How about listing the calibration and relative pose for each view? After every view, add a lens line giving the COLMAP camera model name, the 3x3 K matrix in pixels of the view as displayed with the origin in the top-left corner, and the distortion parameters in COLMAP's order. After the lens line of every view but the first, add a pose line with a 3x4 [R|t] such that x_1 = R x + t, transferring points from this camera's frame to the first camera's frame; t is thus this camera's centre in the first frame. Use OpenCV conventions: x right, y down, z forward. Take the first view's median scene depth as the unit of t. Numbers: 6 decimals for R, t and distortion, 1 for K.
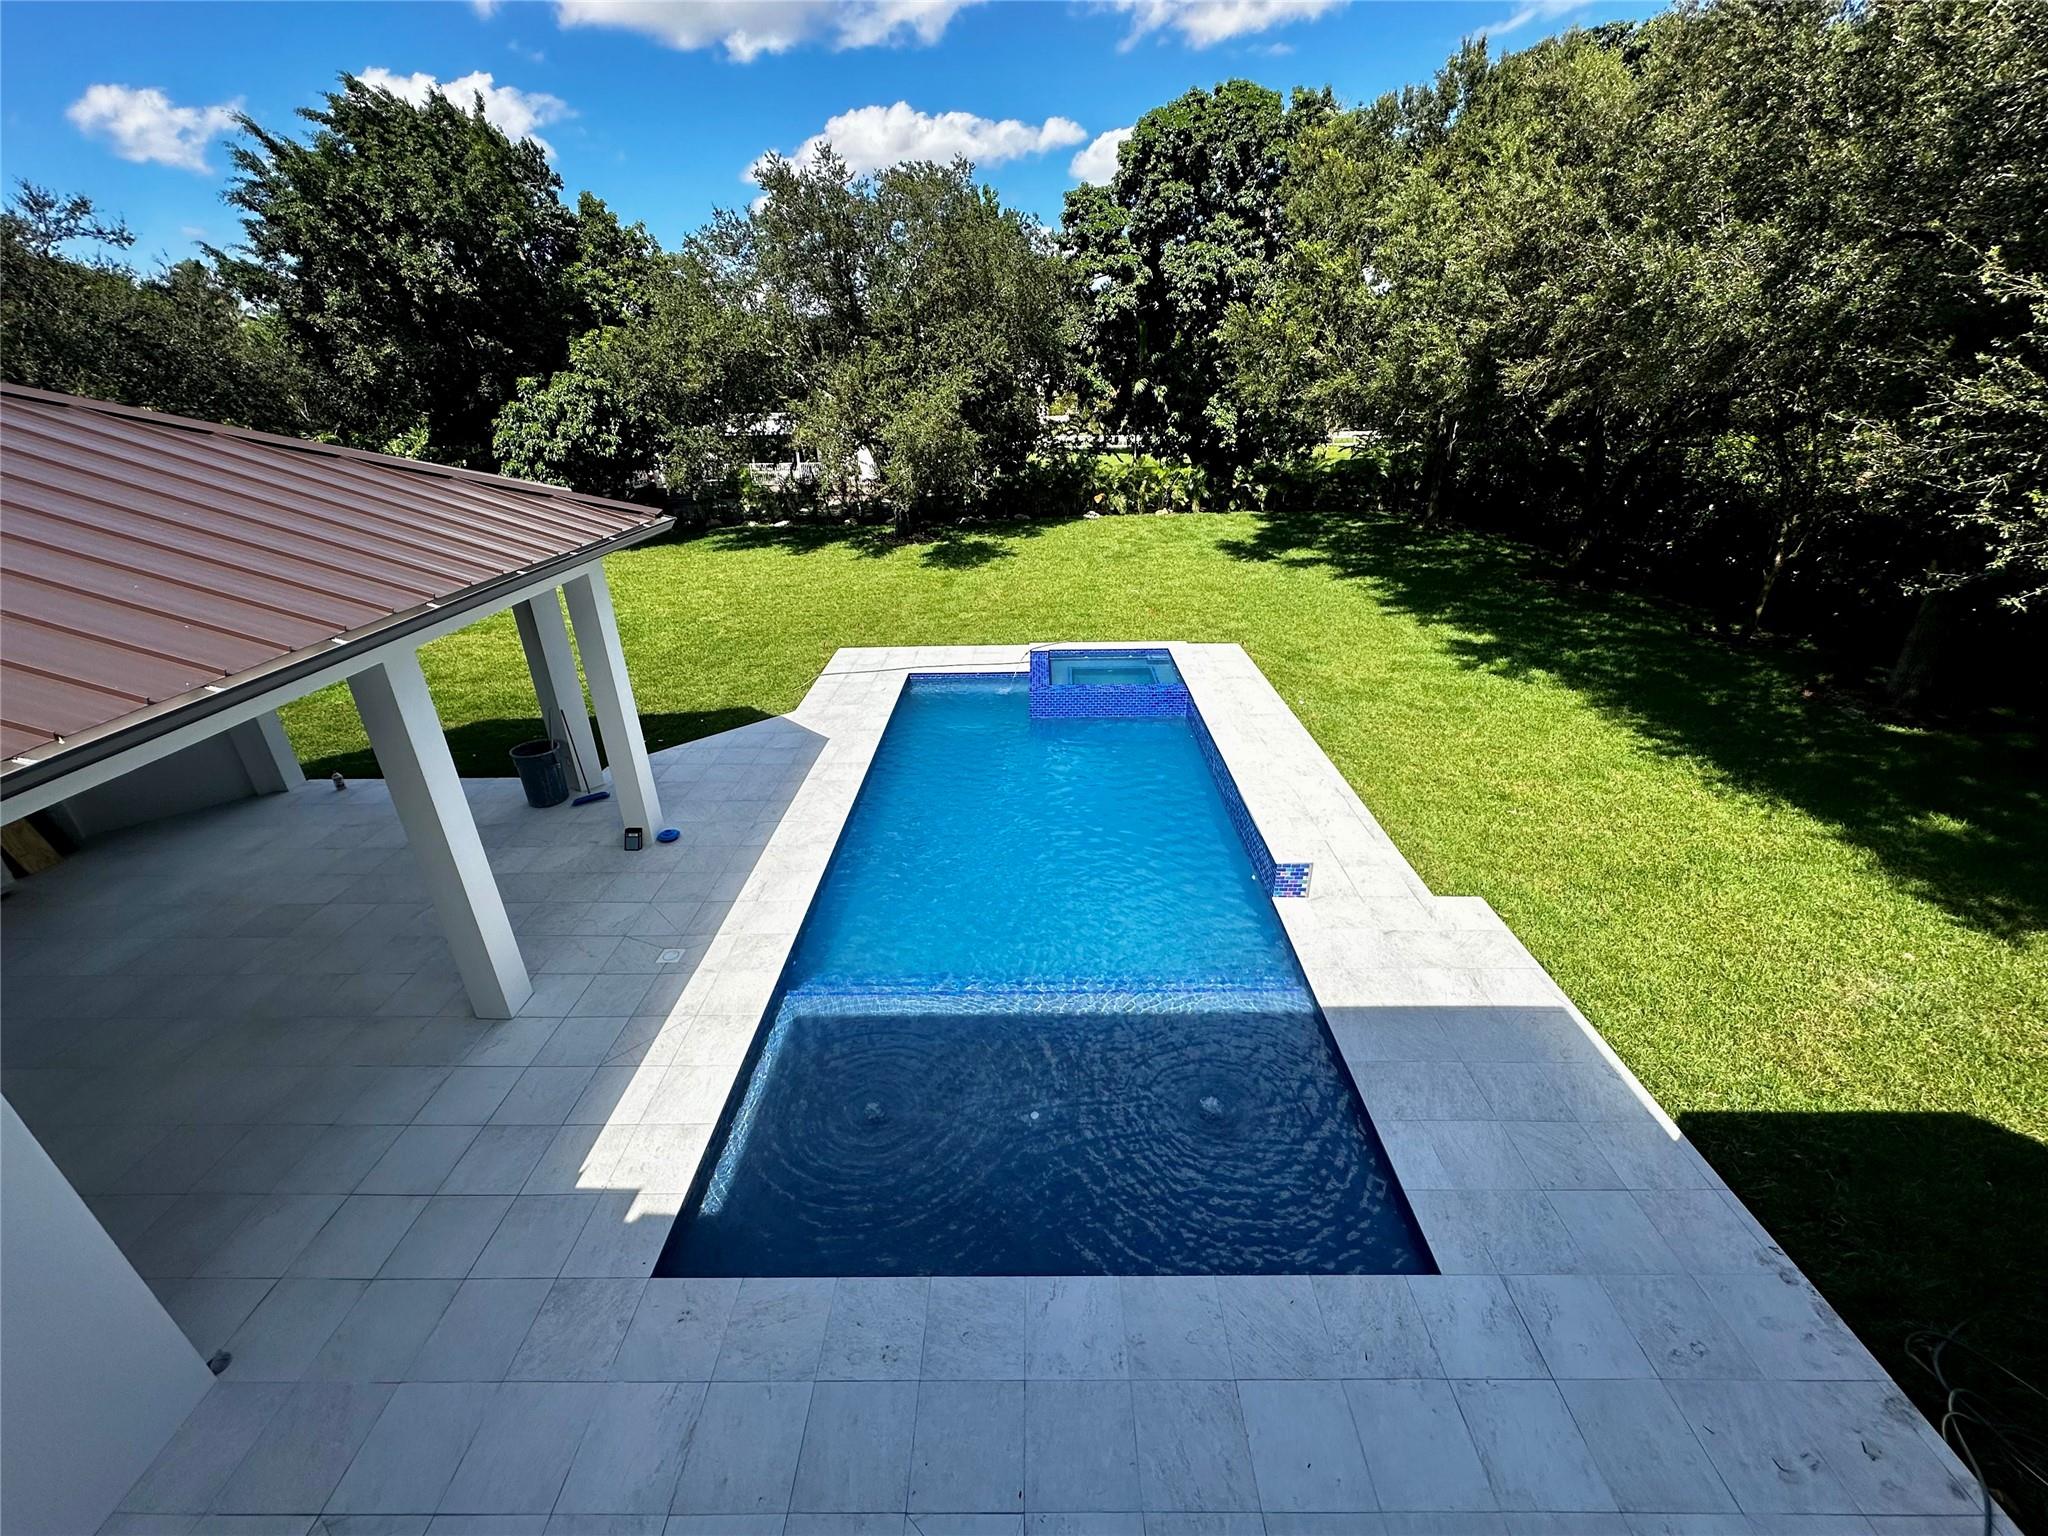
lens RADIAL K [[827.0, 0, 1027.2], [0, 827.0, 766.2], [0, 0, 1]] dist [-0.002599, -0.000176]
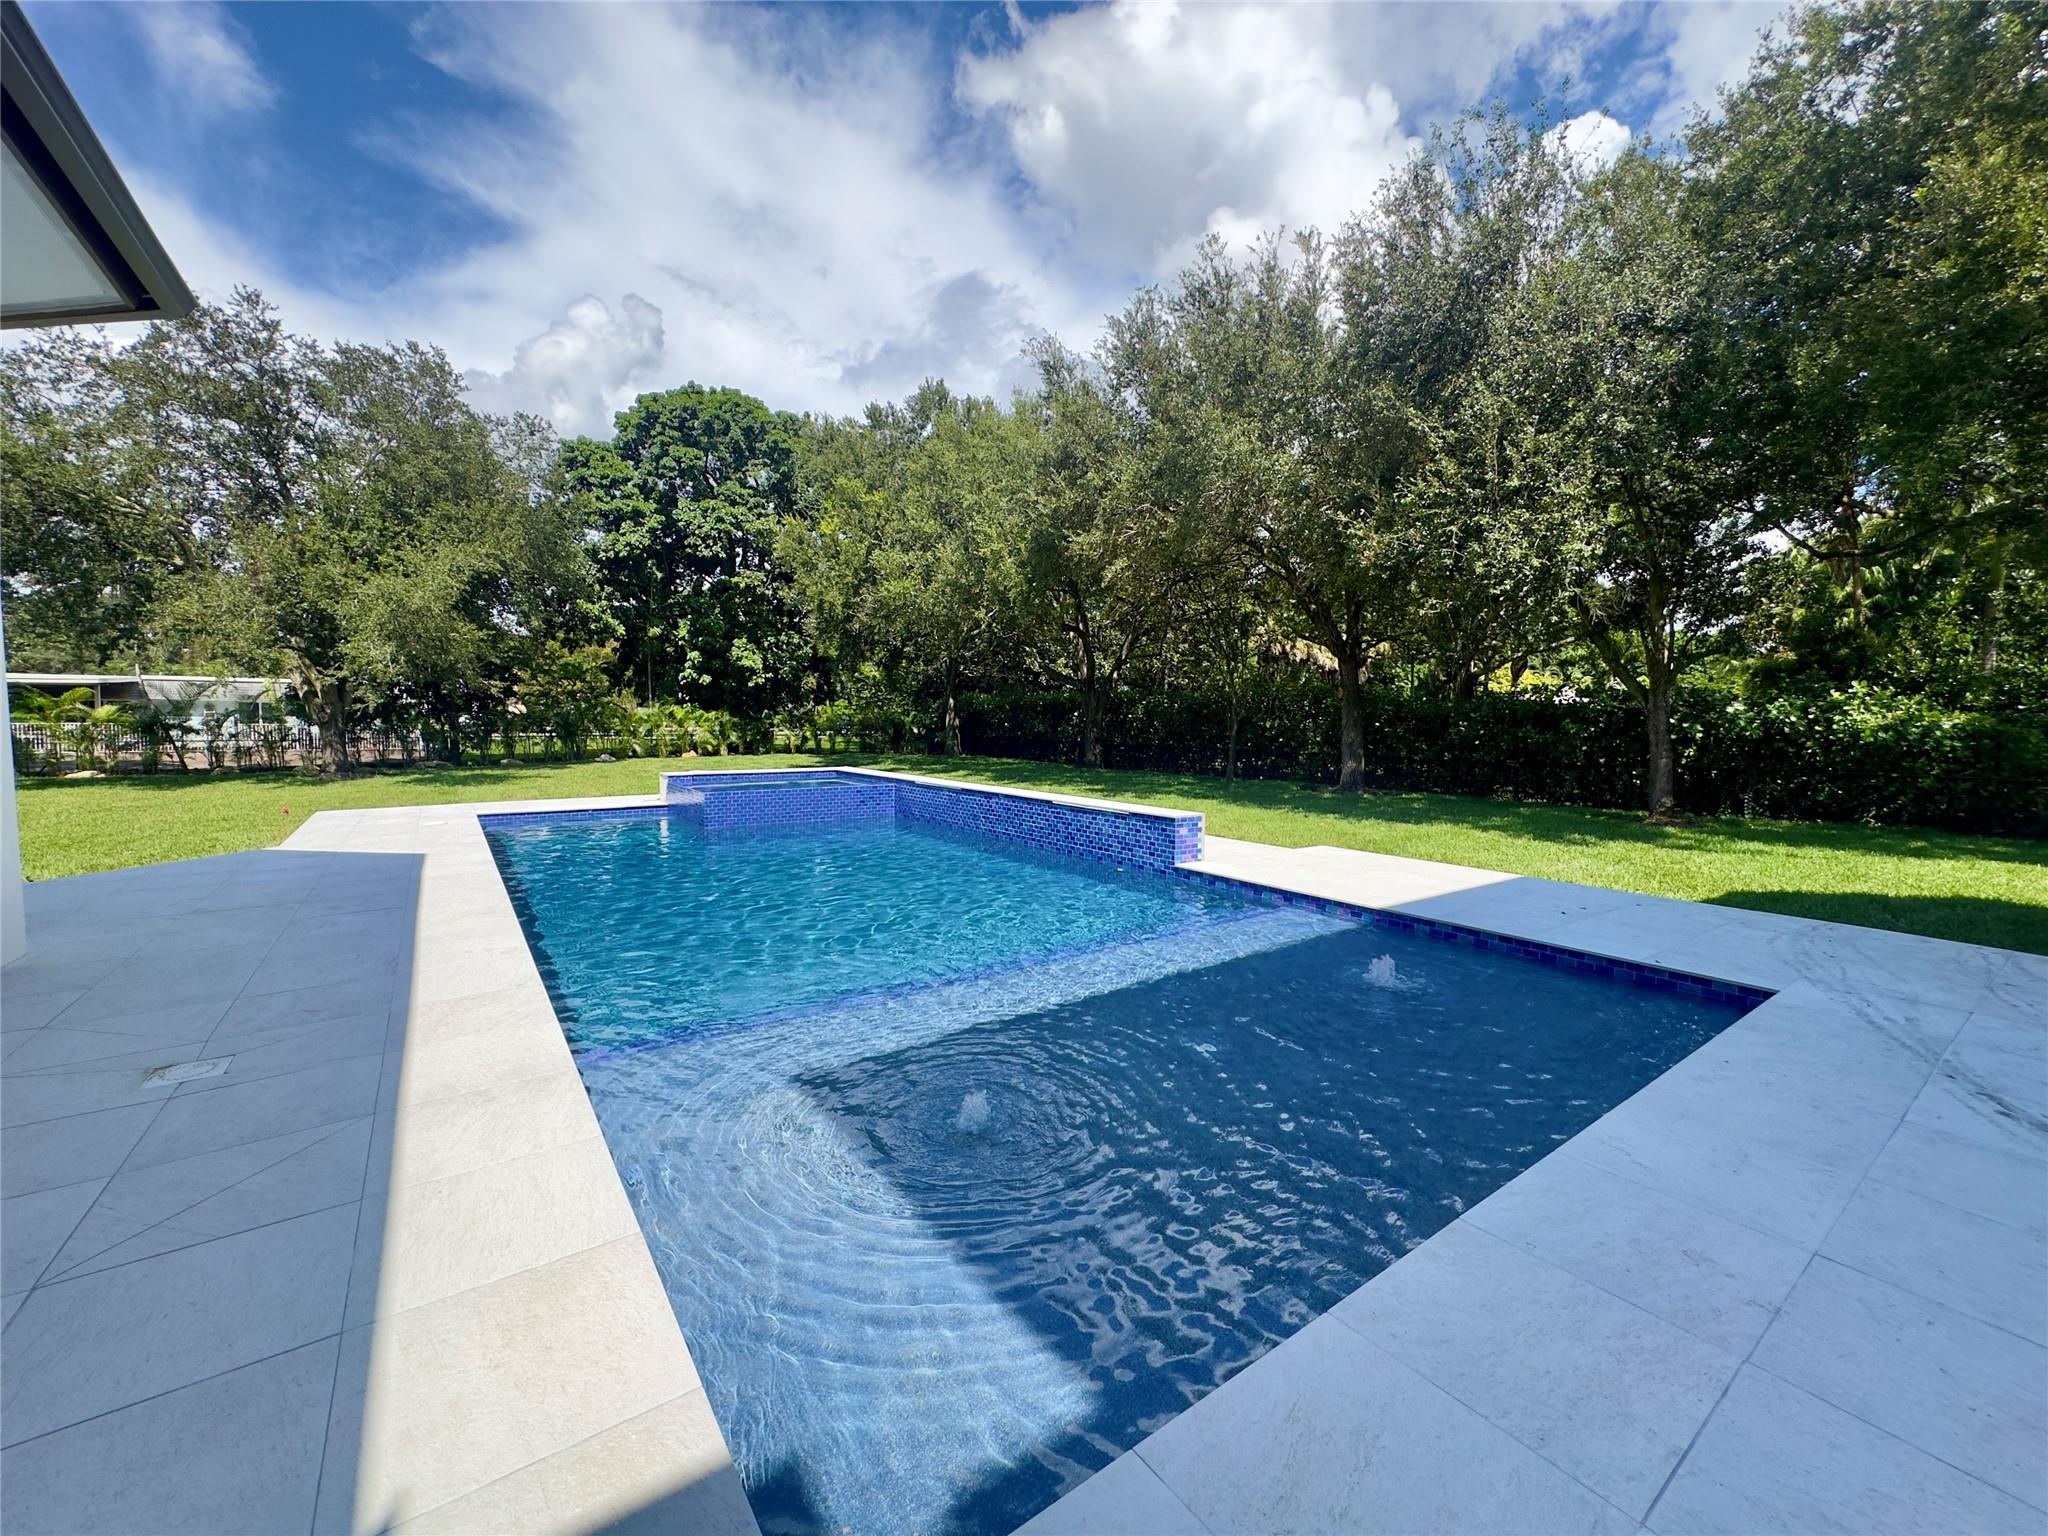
lens RADIAL K [[820.2, 0, 1024.0], [0, 820.2, 768.0], [0, 0, 1]] dist [-0.000117, -0.000017]
pose [[0.806663, -0.015455, 0.590810, -0.172980], [0.235651, 0.925168, -0.297545, 0.157624], [-0.542000, 0.379243, 0.749940, 0.235756]]
